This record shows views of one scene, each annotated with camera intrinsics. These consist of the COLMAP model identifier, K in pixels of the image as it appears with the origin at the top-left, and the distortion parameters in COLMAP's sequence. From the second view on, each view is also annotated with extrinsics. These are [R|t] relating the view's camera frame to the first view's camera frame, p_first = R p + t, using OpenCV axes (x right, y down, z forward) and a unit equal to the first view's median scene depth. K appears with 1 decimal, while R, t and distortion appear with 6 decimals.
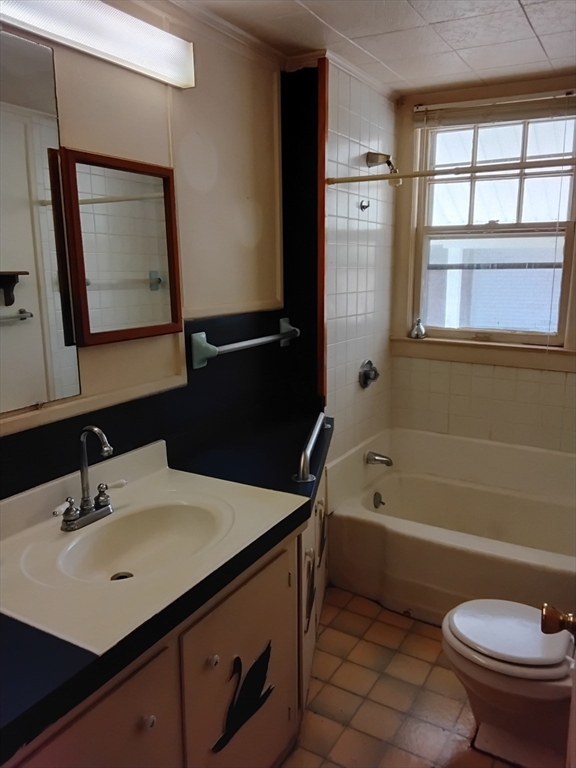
lens RADIAL K [[600.6, 0, 299.1], [0, 600.6, 381.9], [0, 0, 1]] dist [0.122234, -0.186240]
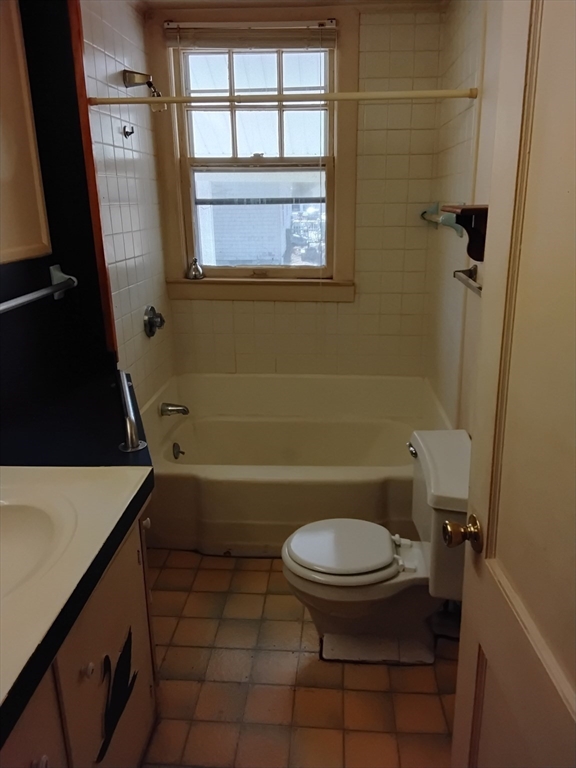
lens RADIAL K [[600.6, 0, 299.1], [0, 600.6, 381.9], [0, 0, 1]] dist [0.122234, -0.186240]
pose [[0.895101, -0.142024, 0.422639, -0.095755], [0.097816, 0.987370, 0.124633, -0.015859], [-0.435002, -0.070218, 0.897687, 0.058749]]
